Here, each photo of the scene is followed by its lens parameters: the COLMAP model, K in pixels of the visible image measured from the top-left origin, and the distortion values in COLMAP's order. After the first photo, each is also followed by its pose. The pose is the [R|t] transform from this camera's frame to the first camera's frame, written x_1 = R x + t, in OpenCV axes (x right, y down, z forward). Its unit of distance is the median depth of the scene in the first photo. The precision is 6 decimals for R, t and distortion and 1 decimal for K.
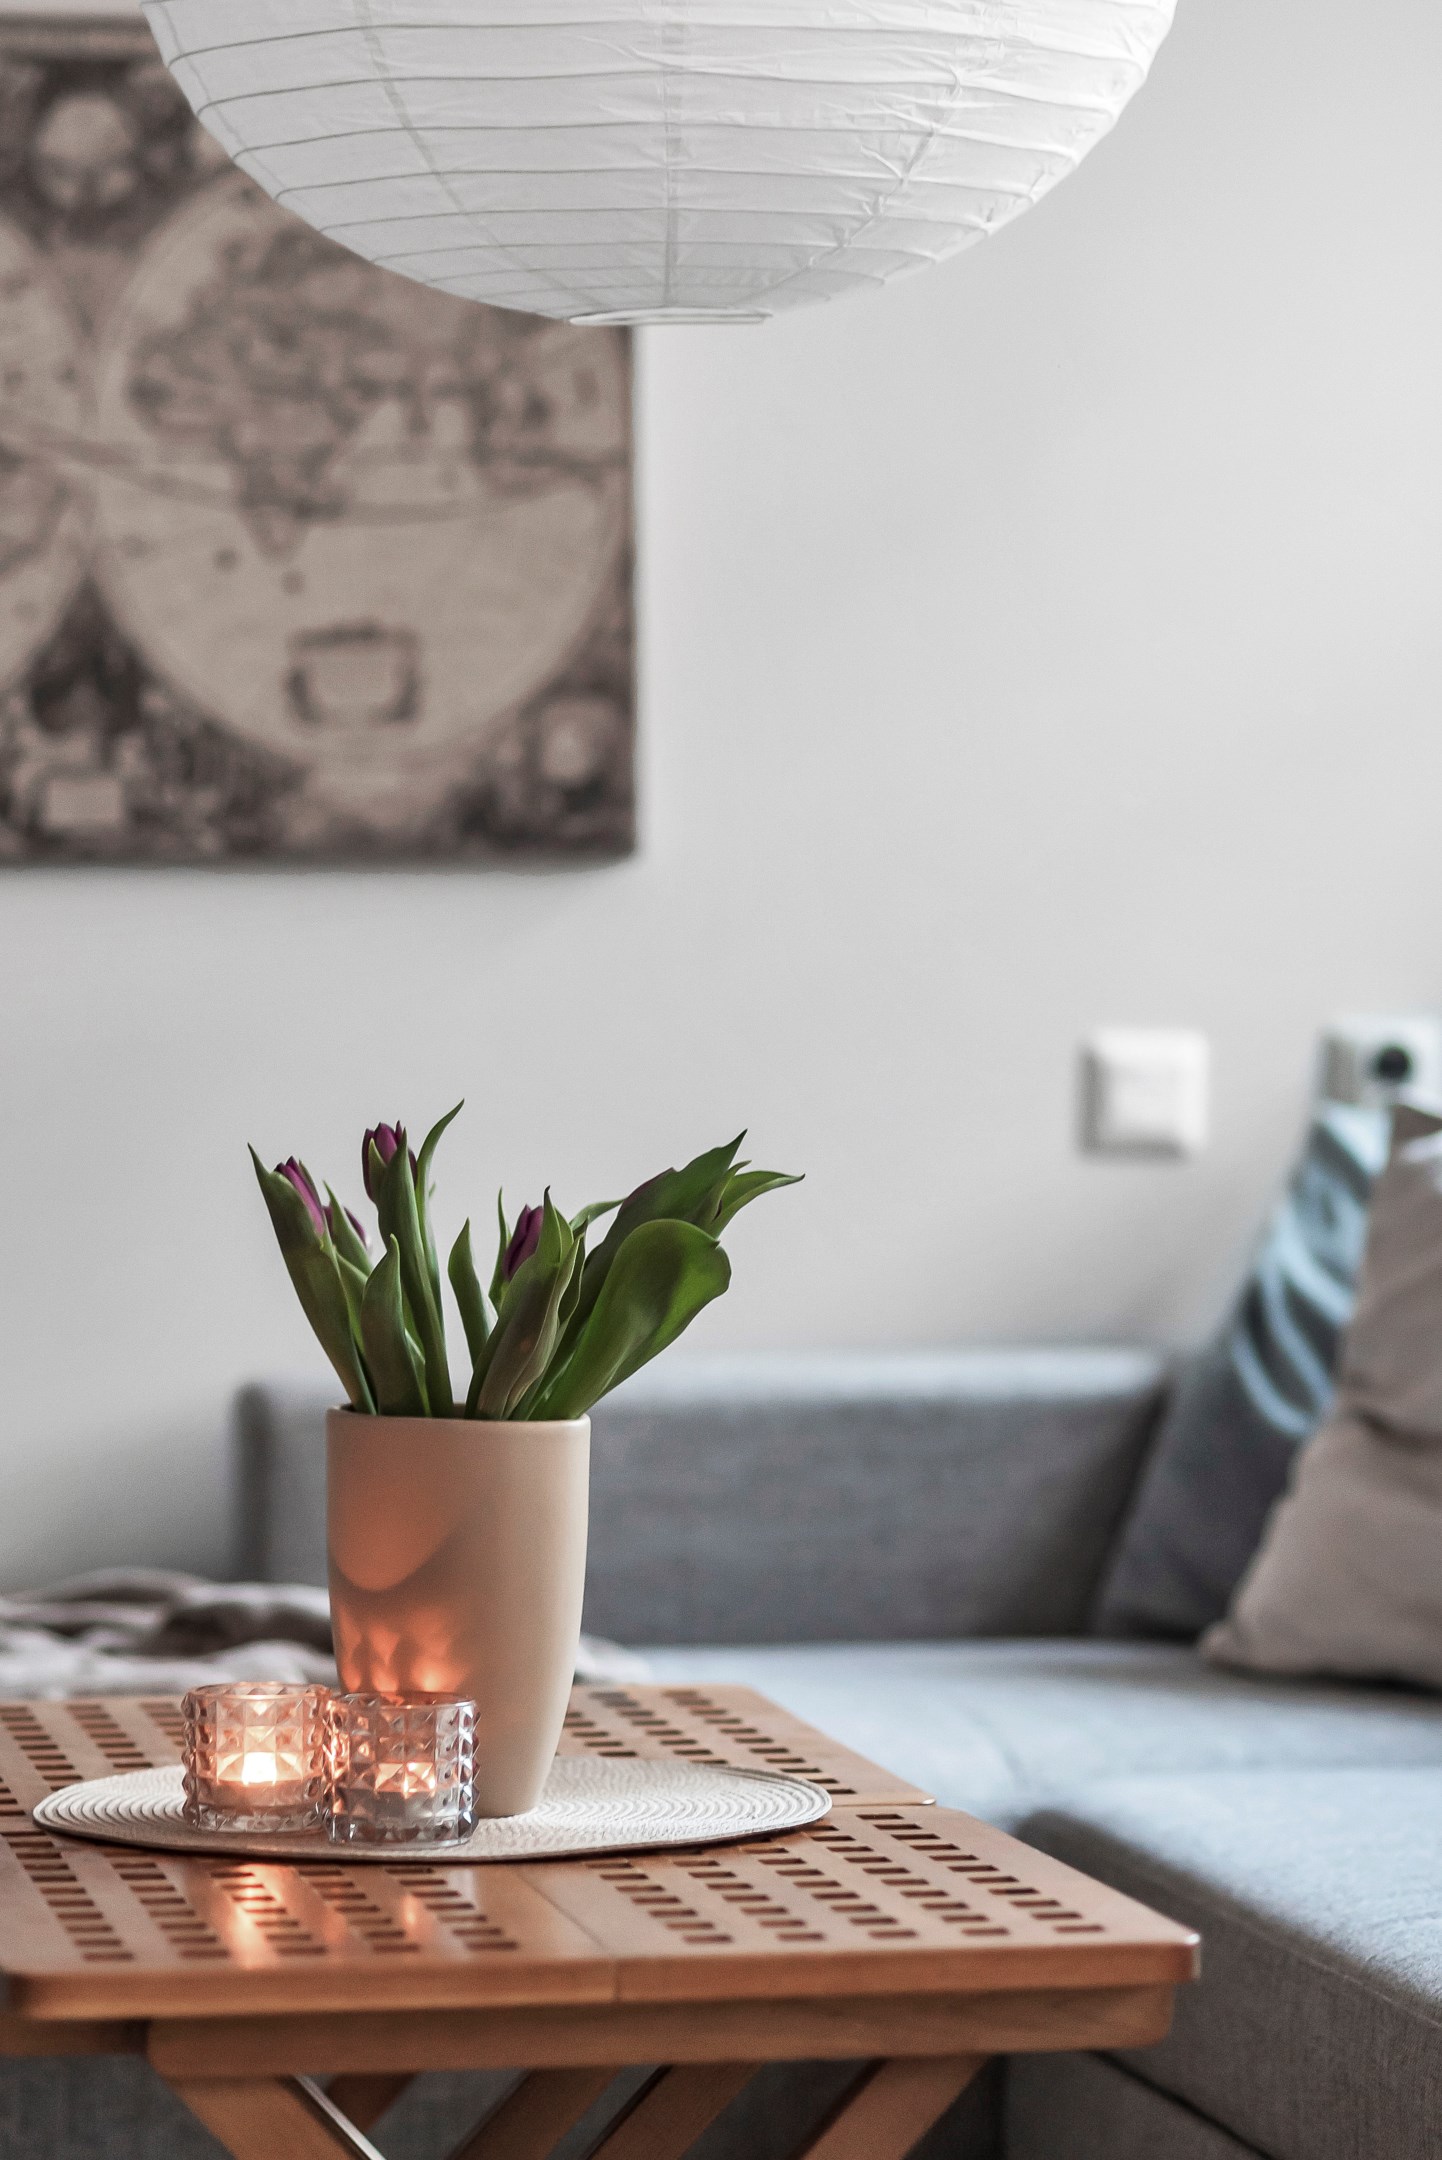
lens RADIAL K [[6336.8, 0, 721.0], [0, 6336.8, 1080.0], [0, 0, 1]] dist [-0.063771, -0.875515]
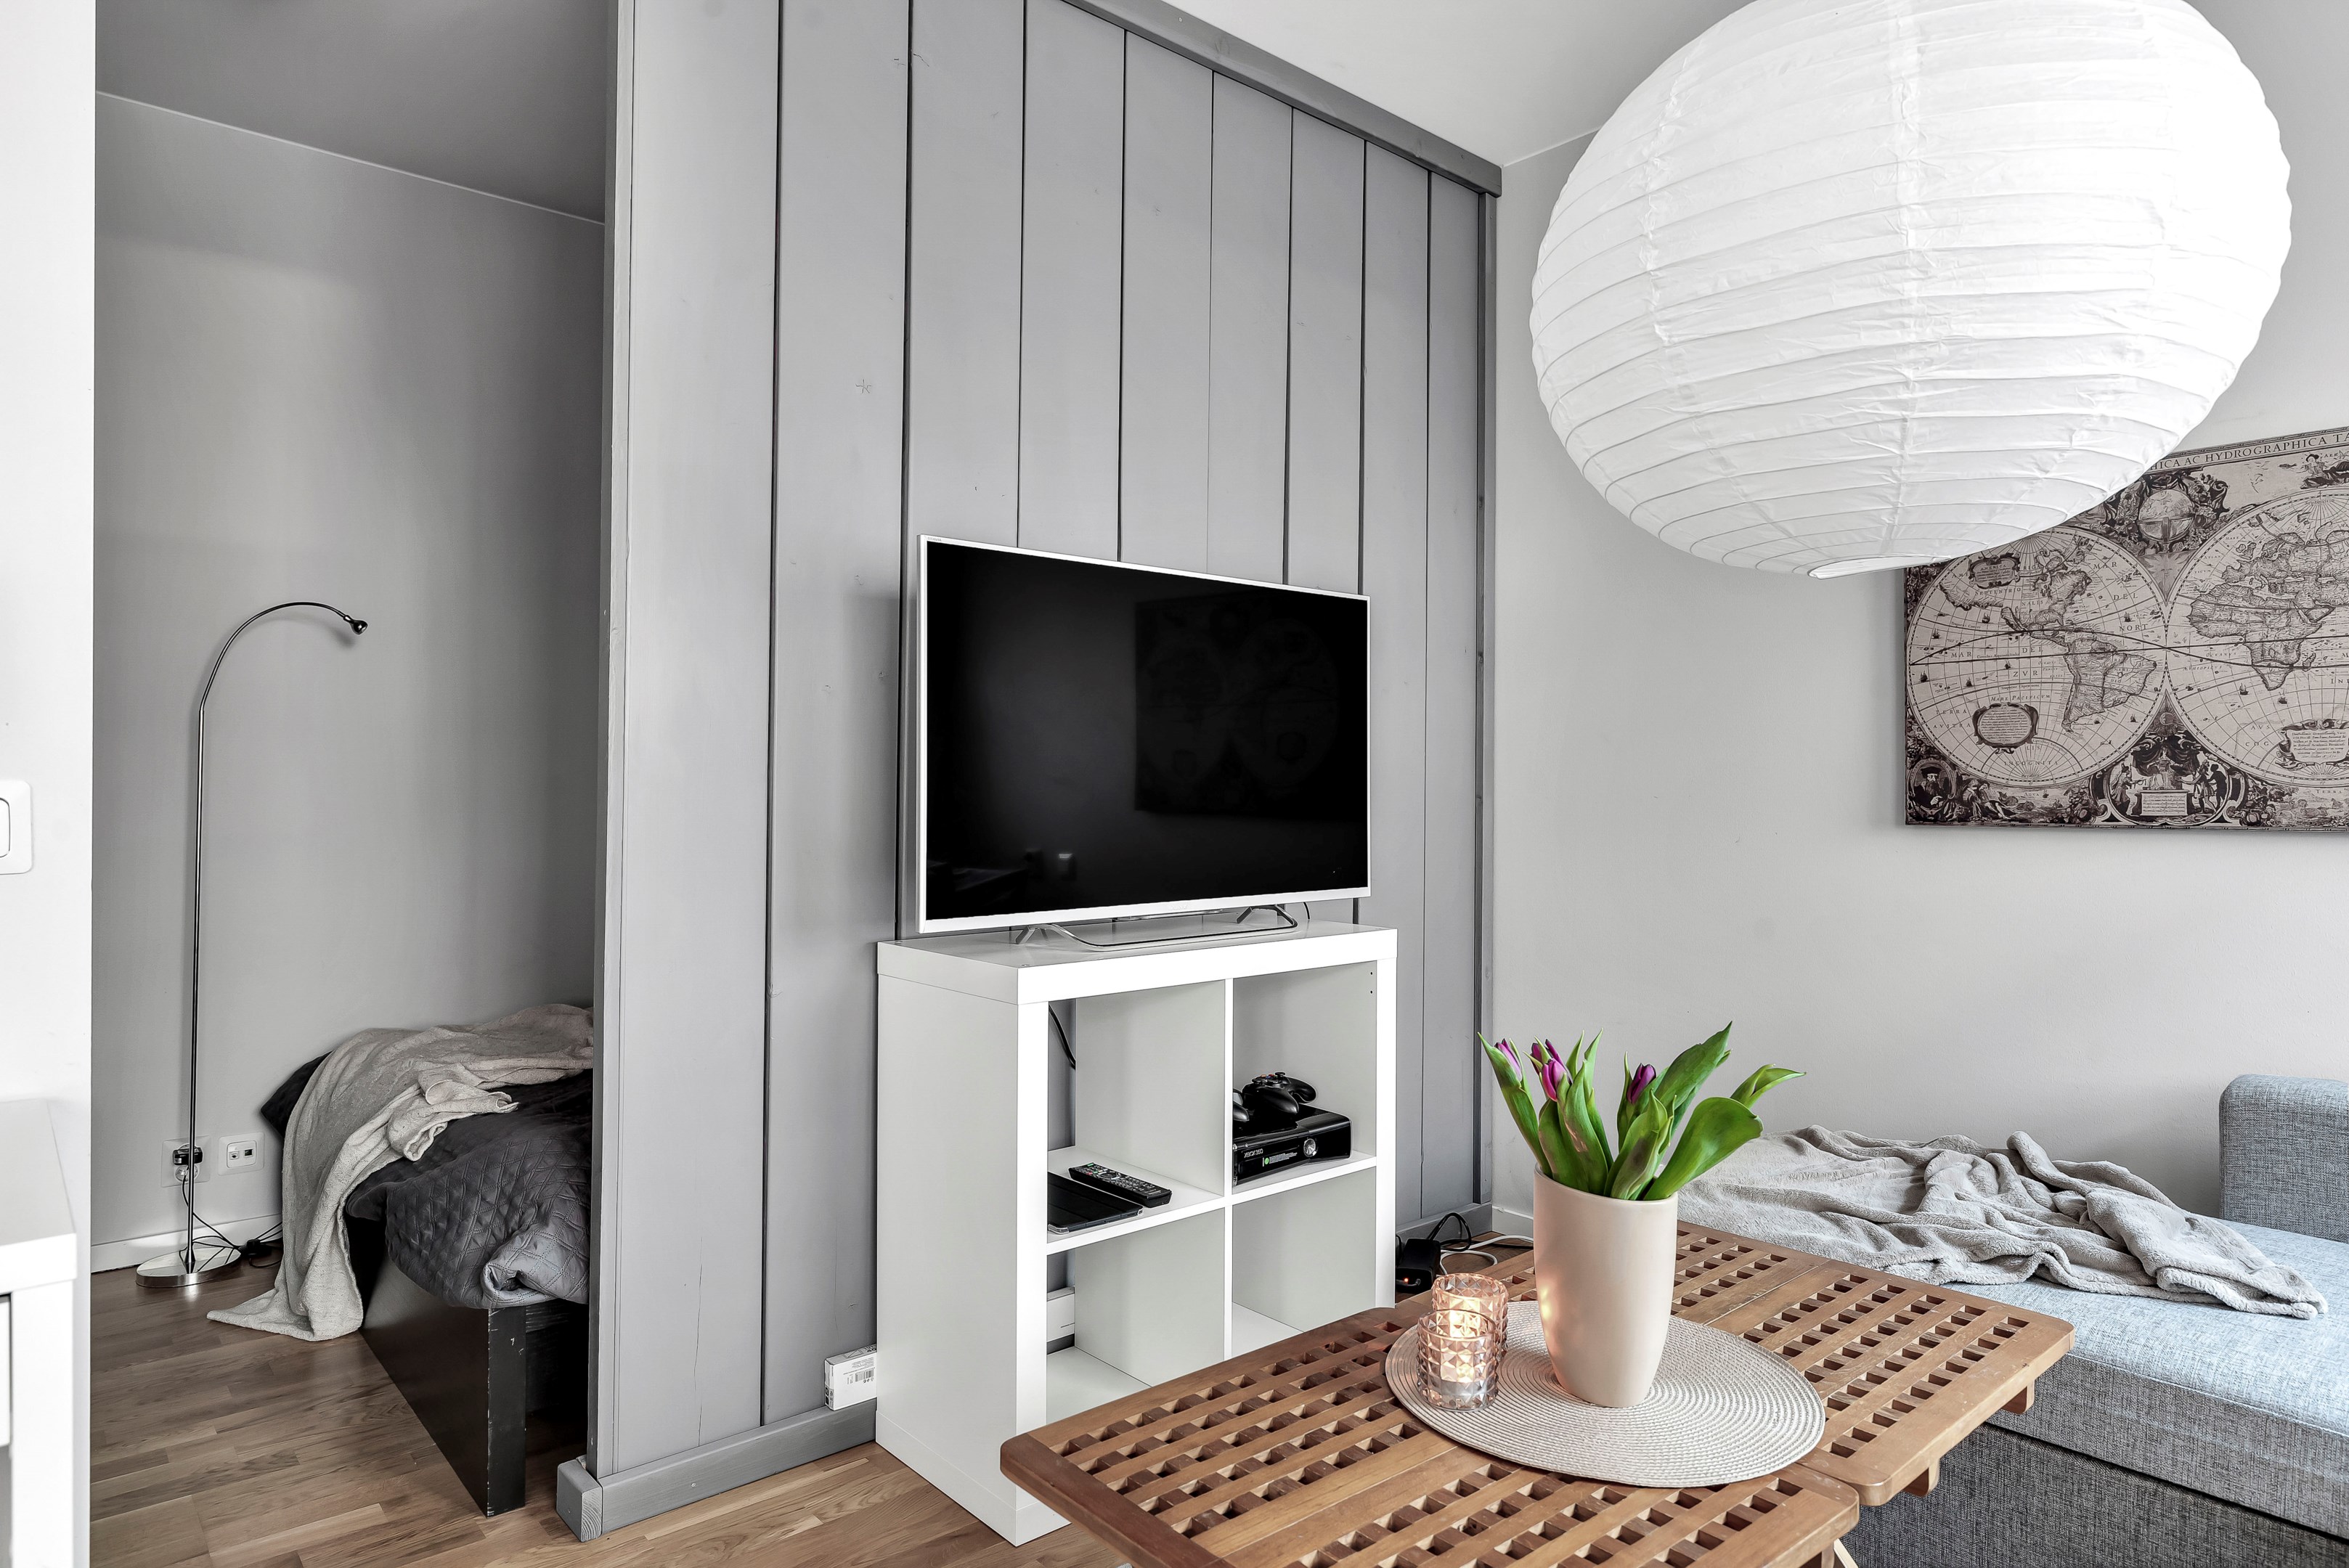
lens RADIAL K [[1386.4, 0, 1177.7], [0, 1386.4, 781.7], [0, 0, 1]] dist [-0.000327, 0.000610]
pose [[0.487483, 0.000738, -0.873132, 0.158512], [-0.024244, 0.999626, -0.012690, -0.036819], [0.872796, 0.027354, 0.487319, 0.453570]]
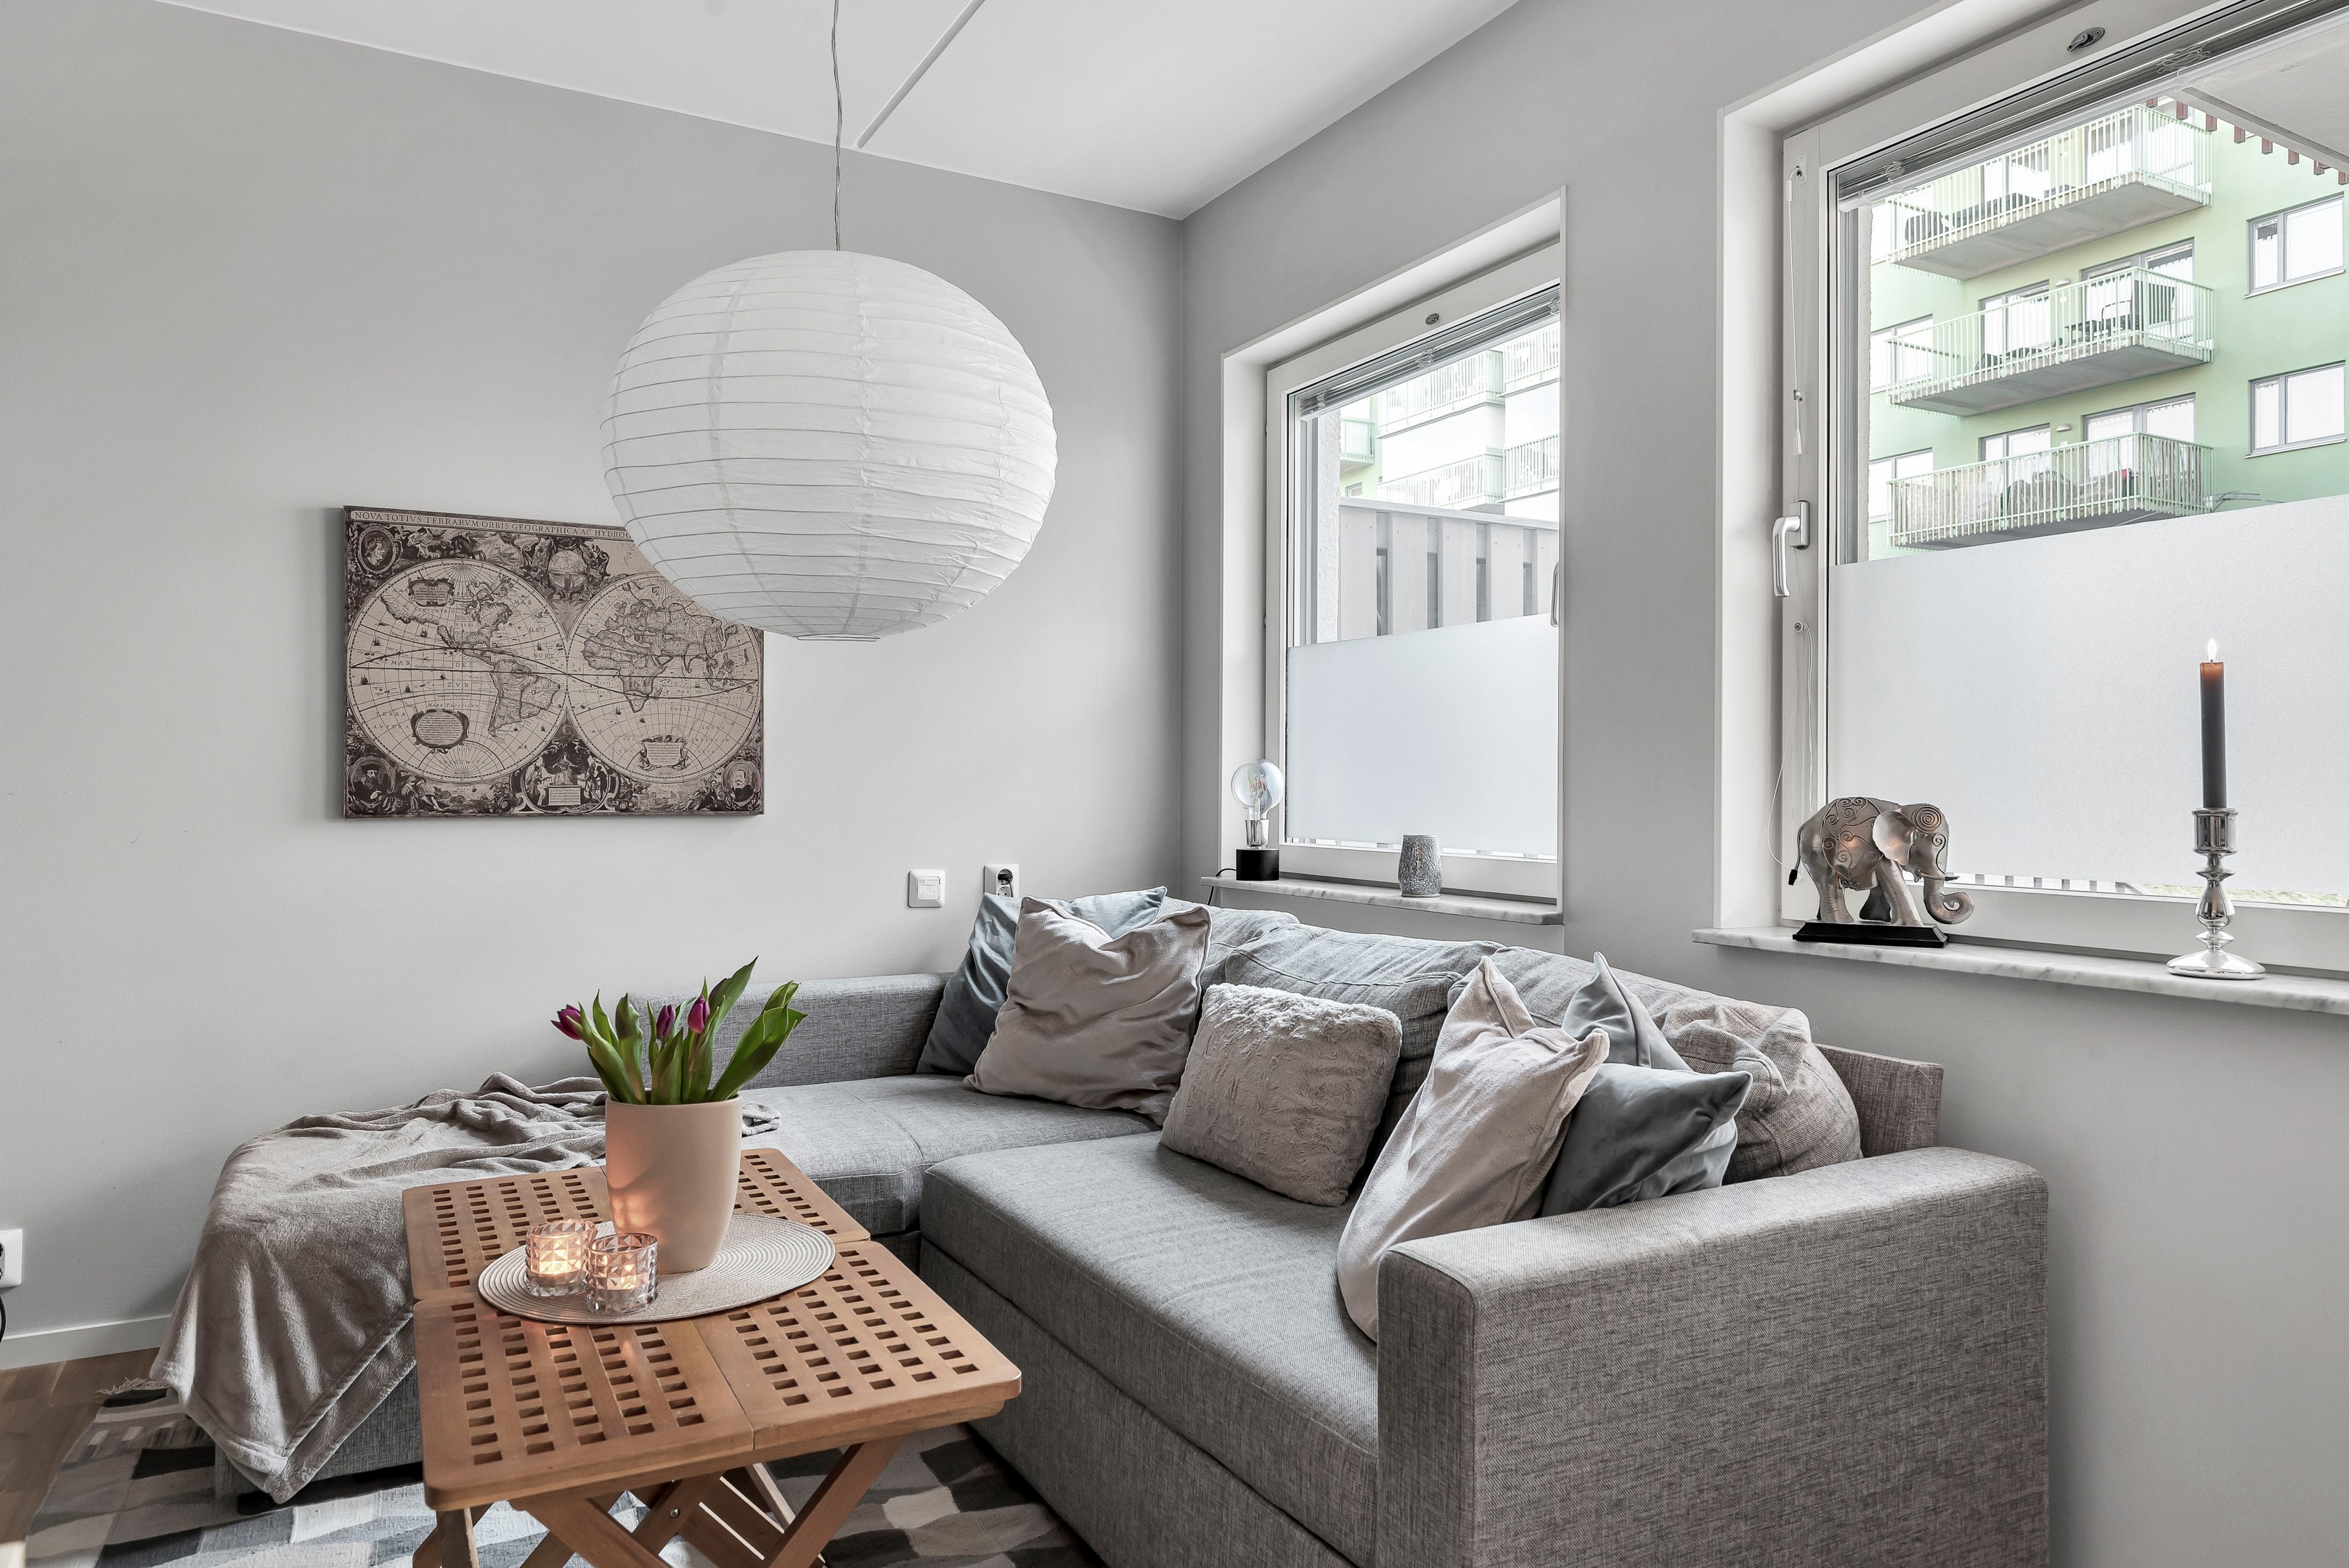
lens RADIAL K [[1516.1, 0, 1185.6], [0, 1516.1, 780.2], [0, 0, 1]] dist [-0.001612, 0.000184]
pose [[0.953937, 0.006847, 0.299929, -0.038203], [0.001393, 0.999628, -0.027252, -0.031785], [-0.300004, 0.026415, 0.953572, 0.259467]]
